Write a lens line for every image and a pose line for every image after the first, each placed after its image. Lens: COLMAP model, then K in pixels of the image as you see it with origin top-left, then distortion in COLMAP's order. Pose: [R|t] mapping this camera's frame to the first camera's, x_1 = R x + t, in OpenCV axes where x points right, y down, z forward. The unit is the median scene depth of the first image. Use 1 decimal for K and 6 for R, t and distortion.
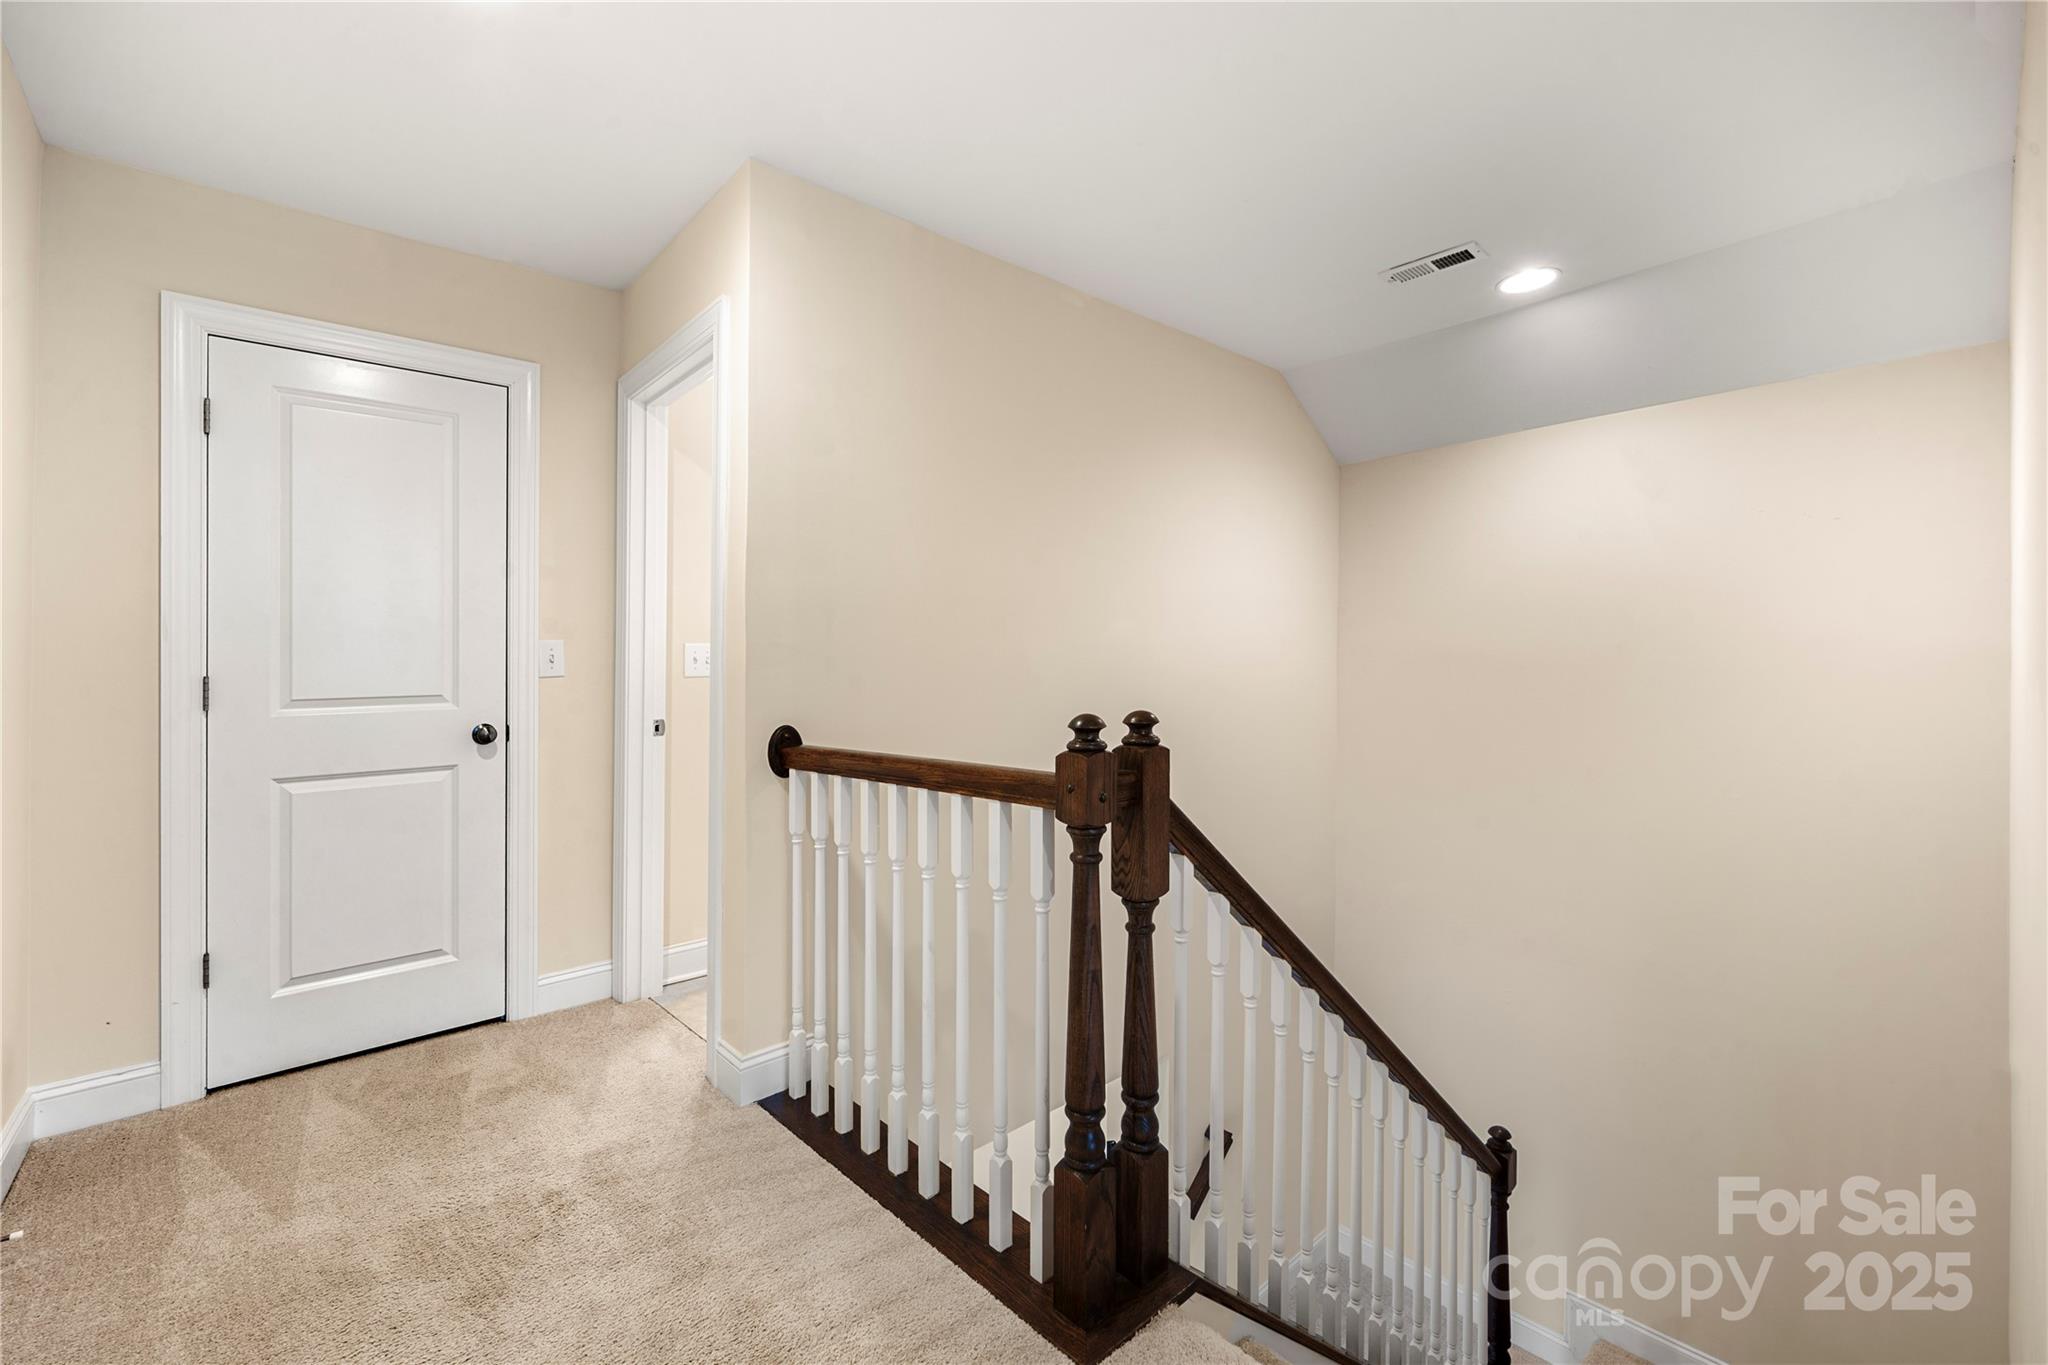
lens RADIAL K [[880.3, 0, 1019.5], [0, 880.3, 677.0], [0, 0, 1]] dist [-0.014408, -0.000294]
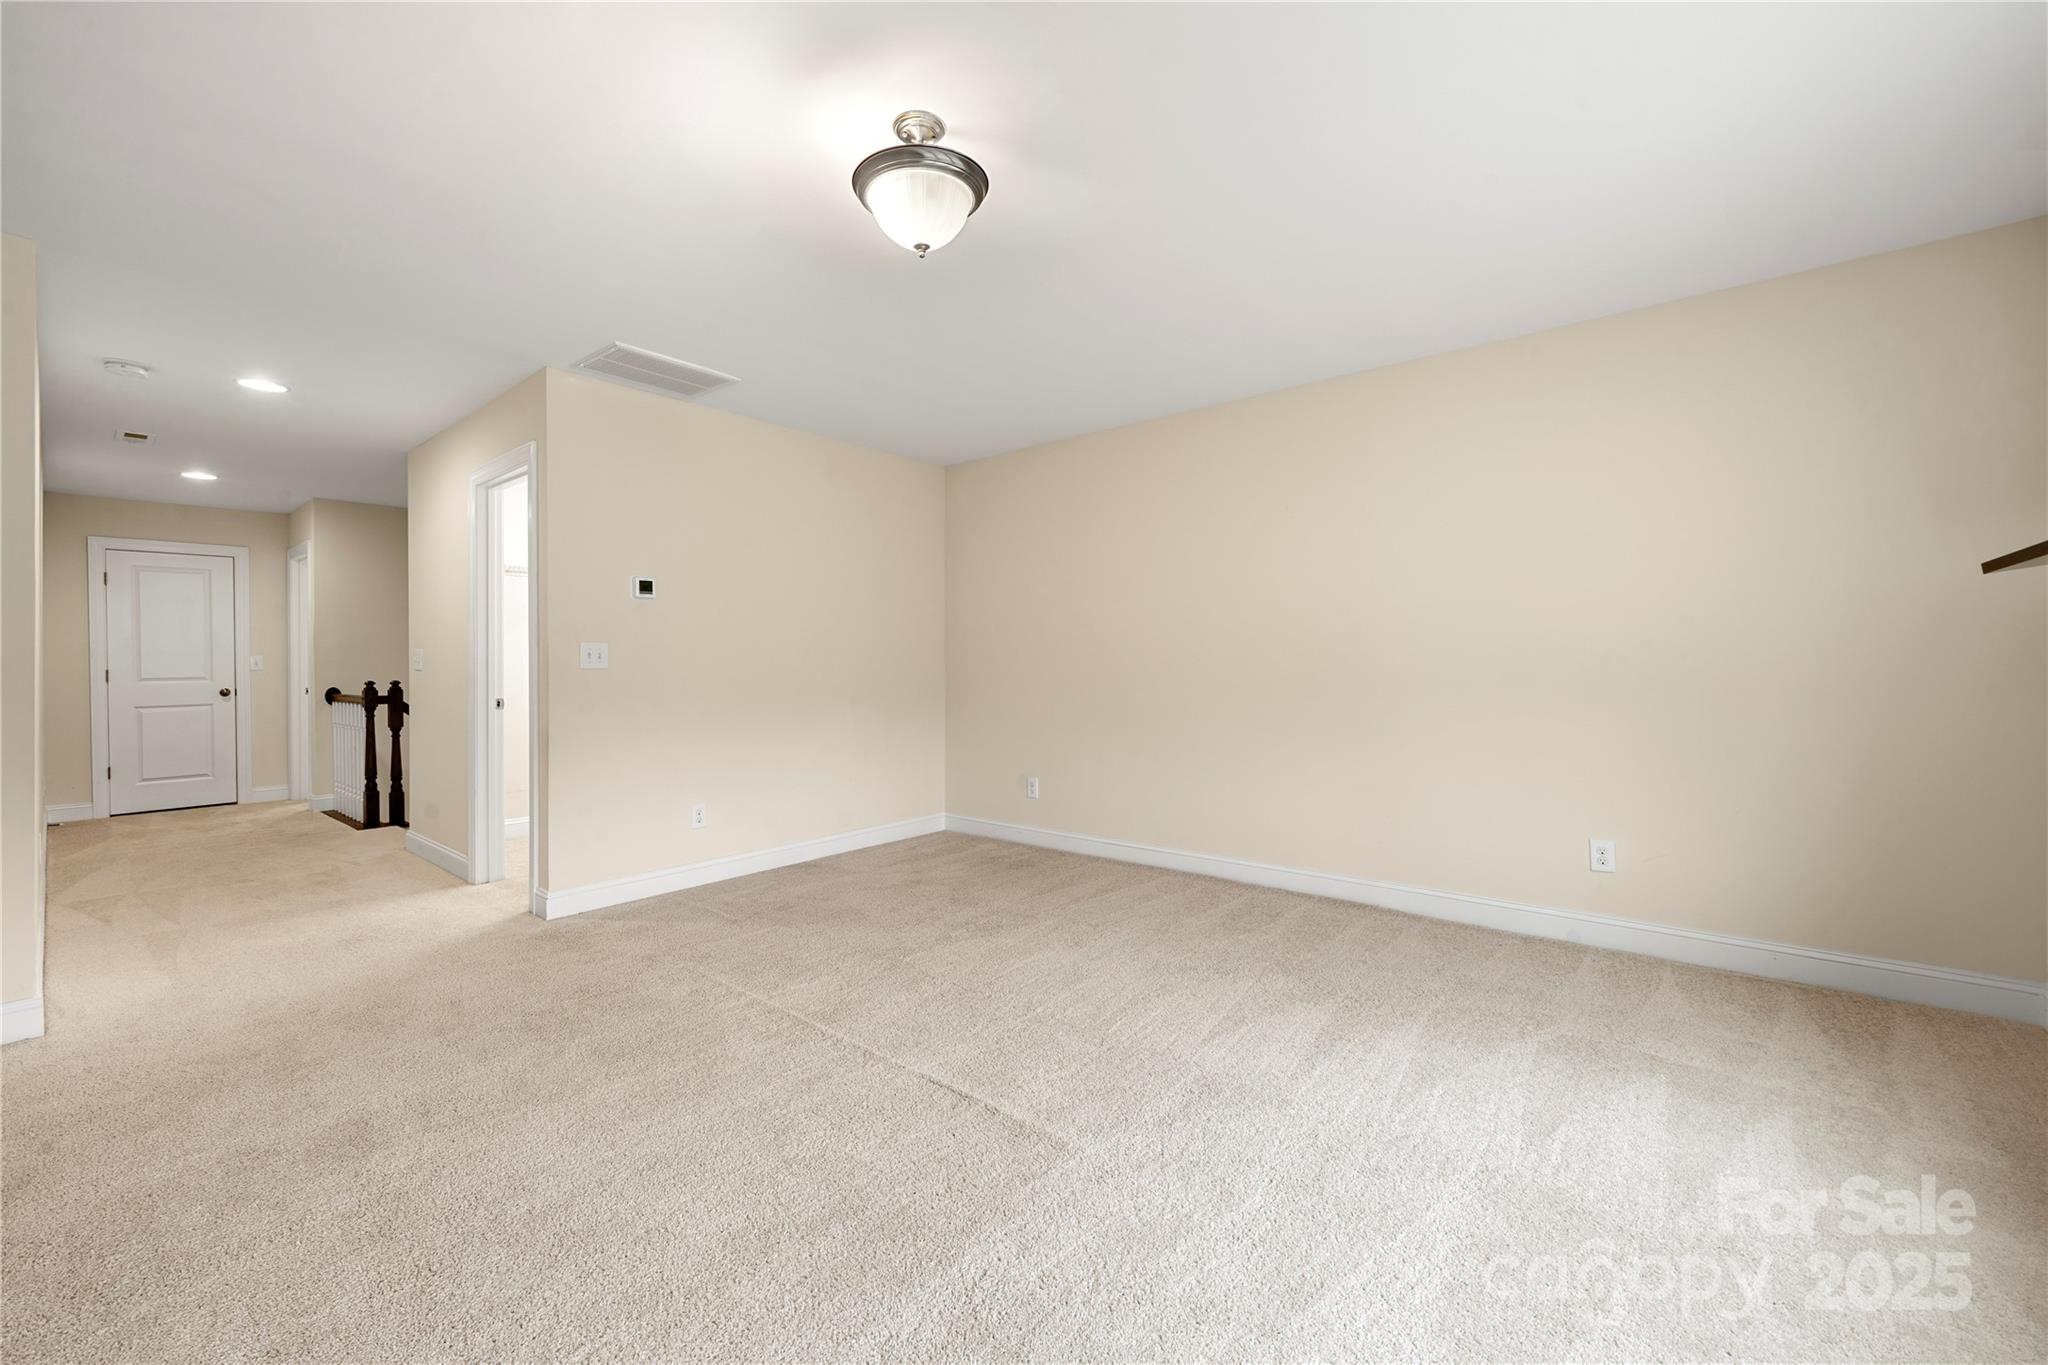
lens RADIAL K [[854.2, 0, 1024.8], [0, 854.2, 682.0], [0, 0, 1]] dist [0.004010, -0.000181]
pose [[0.991874, -0.000555, 0.127225, 1.452995], [-0.002043, 0.999792, 0.020289, -0.022615], [-0.127210, -0.020384, 0.991666, -1.869604]]
